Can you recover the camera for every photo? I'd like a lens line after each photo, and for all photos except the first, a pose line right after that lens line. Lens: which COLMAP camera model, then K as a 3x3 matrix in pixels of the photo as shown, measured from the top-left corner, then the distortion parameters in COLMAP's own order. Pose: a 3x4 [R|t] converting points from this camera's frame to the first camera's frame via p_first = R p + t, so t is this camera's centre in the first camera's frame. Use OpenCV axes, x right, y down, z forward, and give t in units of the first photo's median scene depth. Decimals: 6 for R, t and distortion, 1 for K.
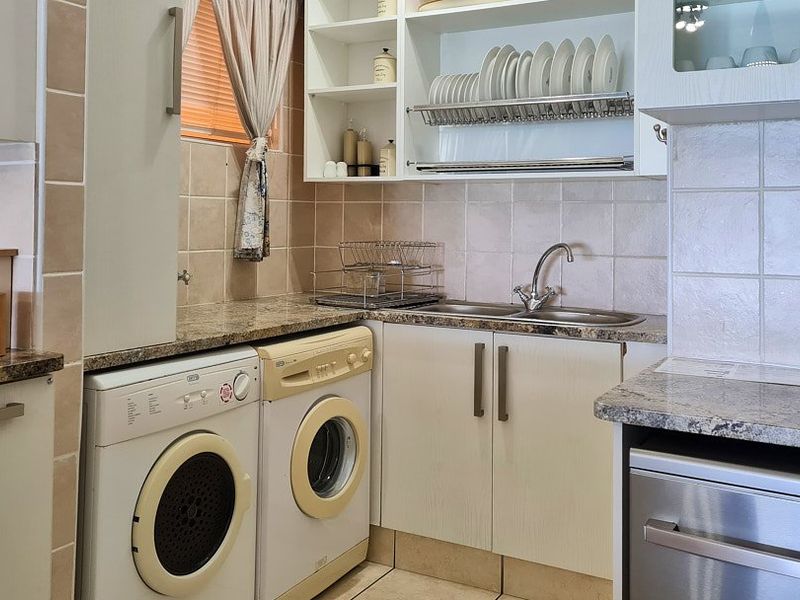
lens RADIAL K [[794.1, 0, 426.4], [0, 794.1, 207.0], [0, 0, 1]] dist [0.033252, 0.000000]
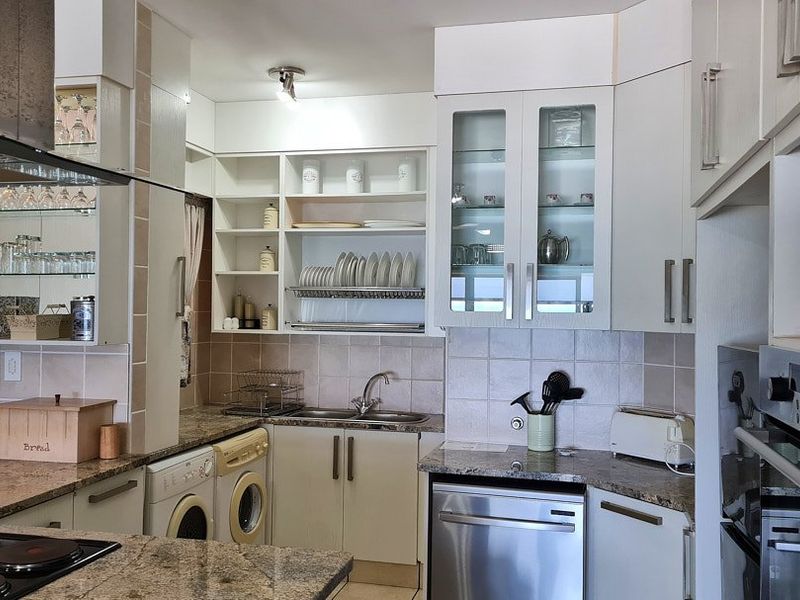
lens RADIAL K [[794.1, 0, 396.7], [0, 794.1, 295.1], [0, 0, 1]] dist [0.033252, 0.000000]
pose [[0.967634, 0.001746, 0.252351, -0.228938], [-0.005188, 0.999902, 0.012976, -0.145420], [-0.252304, -0.013865, 0.967549, -0.641723]]
